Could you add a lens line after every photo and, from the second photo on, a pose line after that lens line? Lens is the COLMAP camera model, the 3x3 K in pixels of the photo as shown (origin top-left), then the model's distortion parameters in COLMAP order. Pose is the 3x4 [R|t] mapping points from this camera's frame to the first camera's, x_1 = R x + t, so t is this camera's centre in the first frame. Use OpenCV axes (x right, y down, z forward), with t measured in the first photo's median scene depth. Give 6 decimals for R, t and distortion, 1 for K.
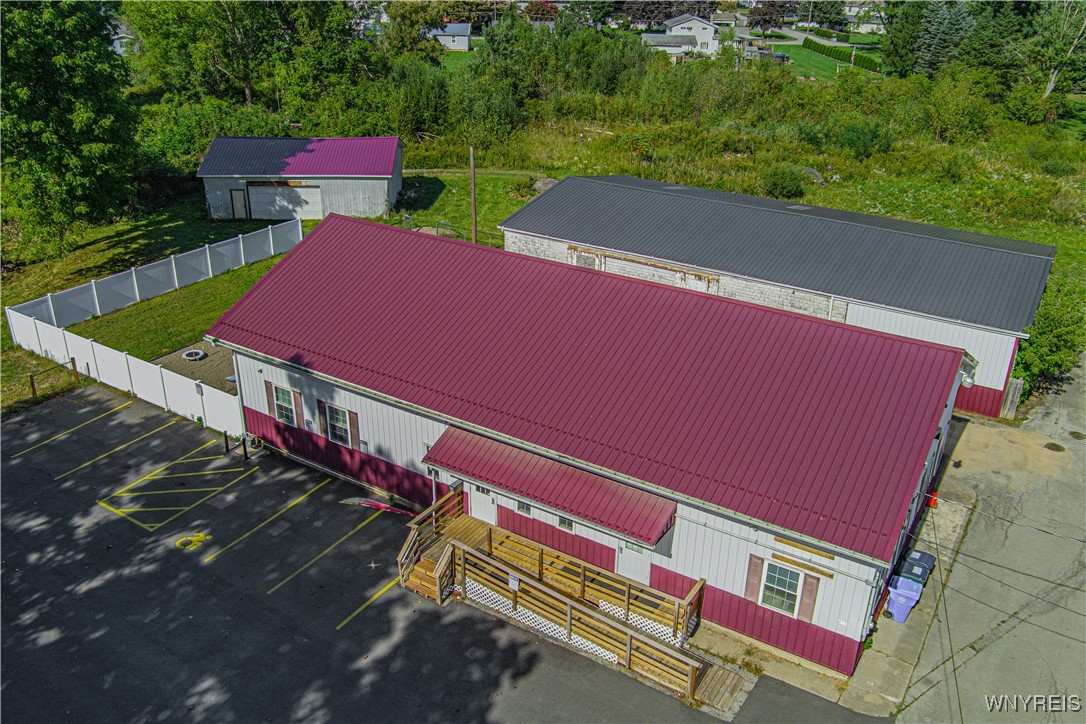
lens RADIAL K [[875.3, 0, 544.8], [0, 875.3, 364.2], [0, 0, 1]] dist [-0.075023, 0.012070]
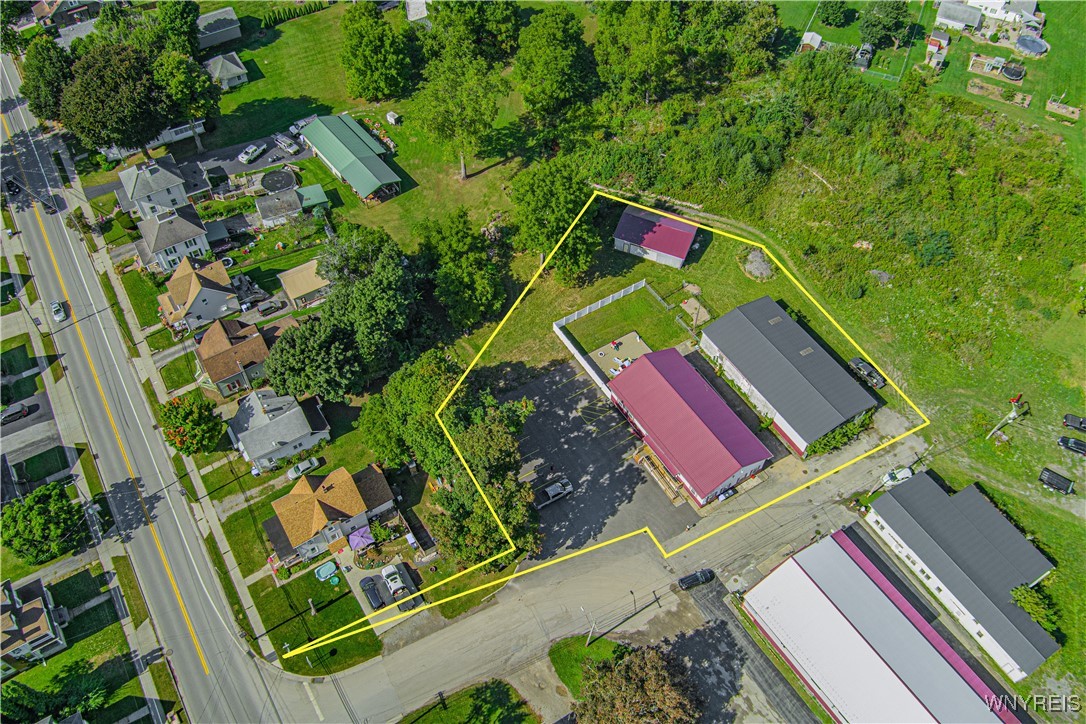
lens RADIAL K [[875.3, 0, 546.4], [0, 875.3, 359.6], [0, 0, 1]] dist [-0.075023, 0.012070]
pose [[0.899260, 0.340664, -0.274372, 0.548027], [-0.176649, 0.856668, 0.484680, -2.353153], [0.400158, -0.387386, 0.830546, -2.891630]]
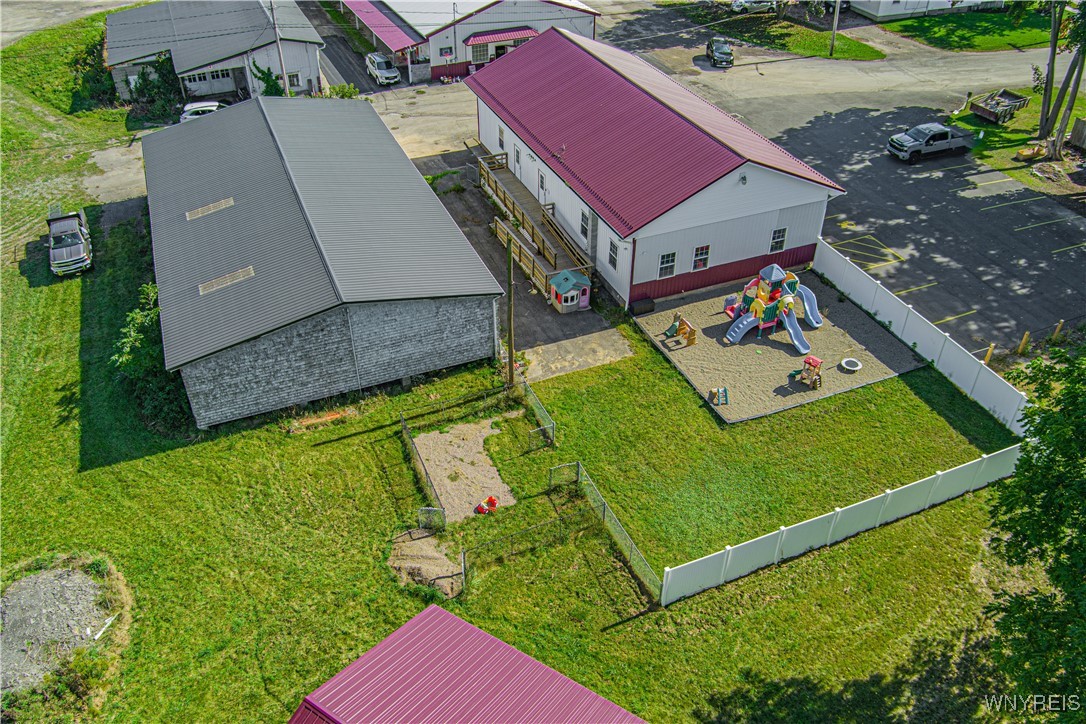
lens RADIAL K [[875.3, 0, 553.3], [0, 875.3, 361.5], [0, 0, 1]] dist [-0.075023, 0.012070]
pose [[-0.821559, -0.365812, 0.437290, -0.782628], [0.216436, 0.509471, 0.832824, -1.326202], [-0.527444, 0.778859, -0.339385, 2.141688]]
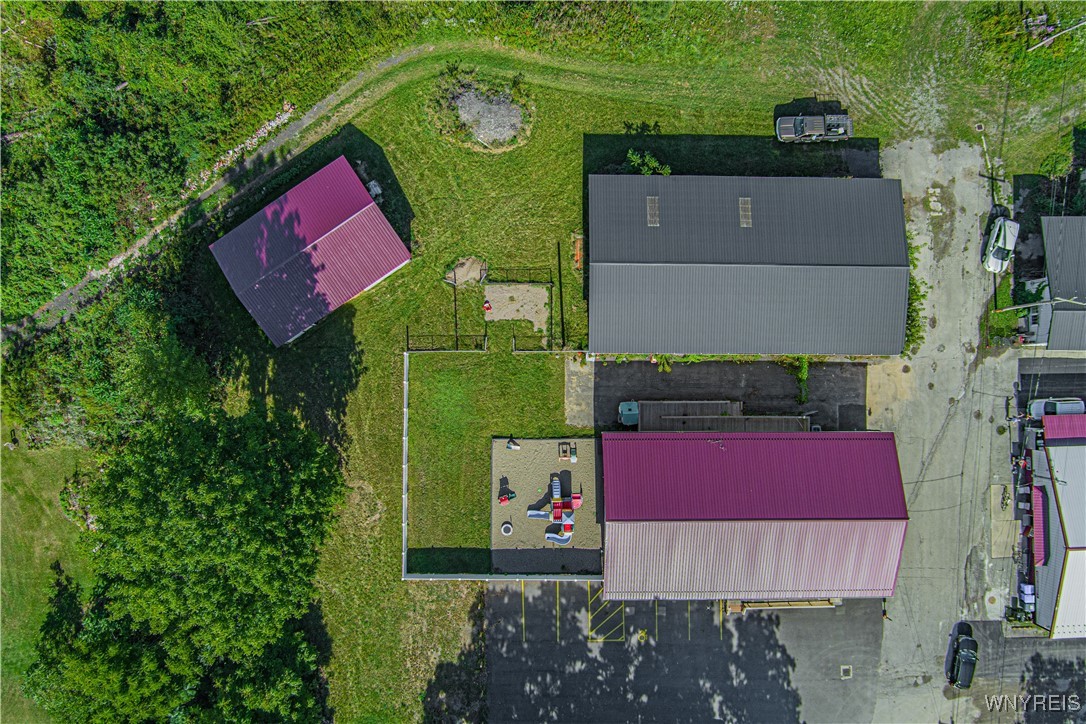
lens RADIAL K [[875.3, 0, 538.6], [0, 875.3, 370.4], [0, 0, 1]] dist [-0.075023, 0.012070]
pose [[0.851210, -0.524754, -0.008659, -0.207240], [0.232226, 0.361797, 0.902870, -2.495562], [-0.470652, -0.770542, 0.429827, 0.604063]]
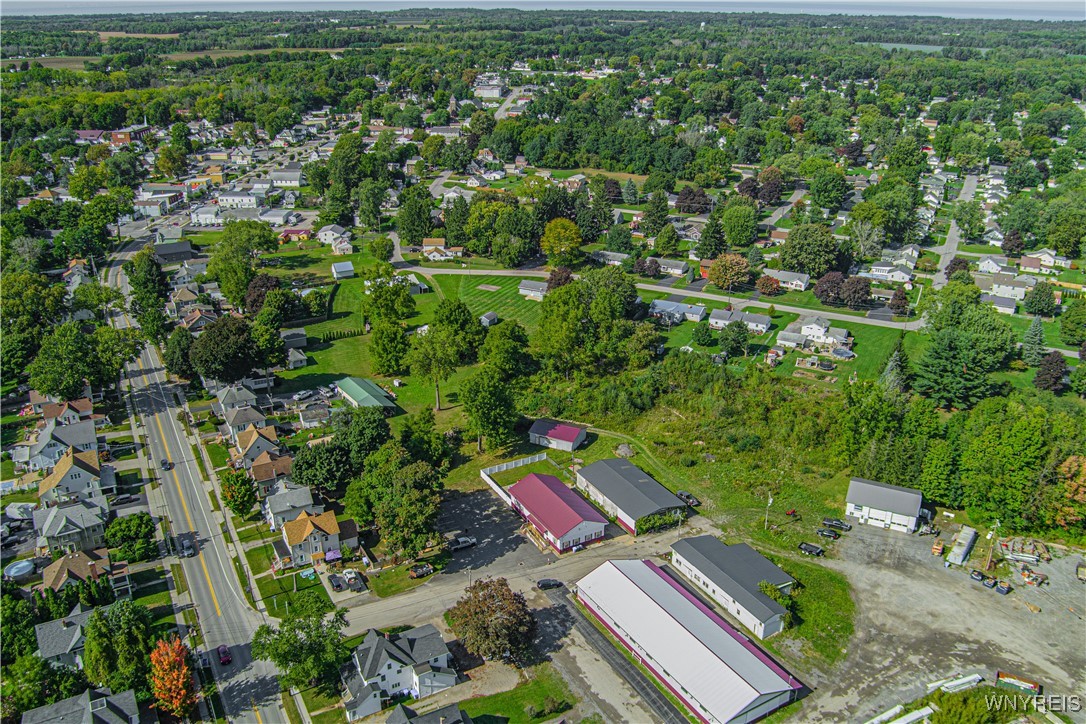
lens RADIAL K [[875.3, 0, 547.7], [0, 875.3, 361.3], [0, 0, 1]] dist [-0.075023, 0.012070]
pose [[0.877037, 0.163451, -0.451762, 2.951201], [-0.185408, 0.982652, -0.004414, -1.105227], [0.443203, 0.087631, 0.892128, -5.264124]]
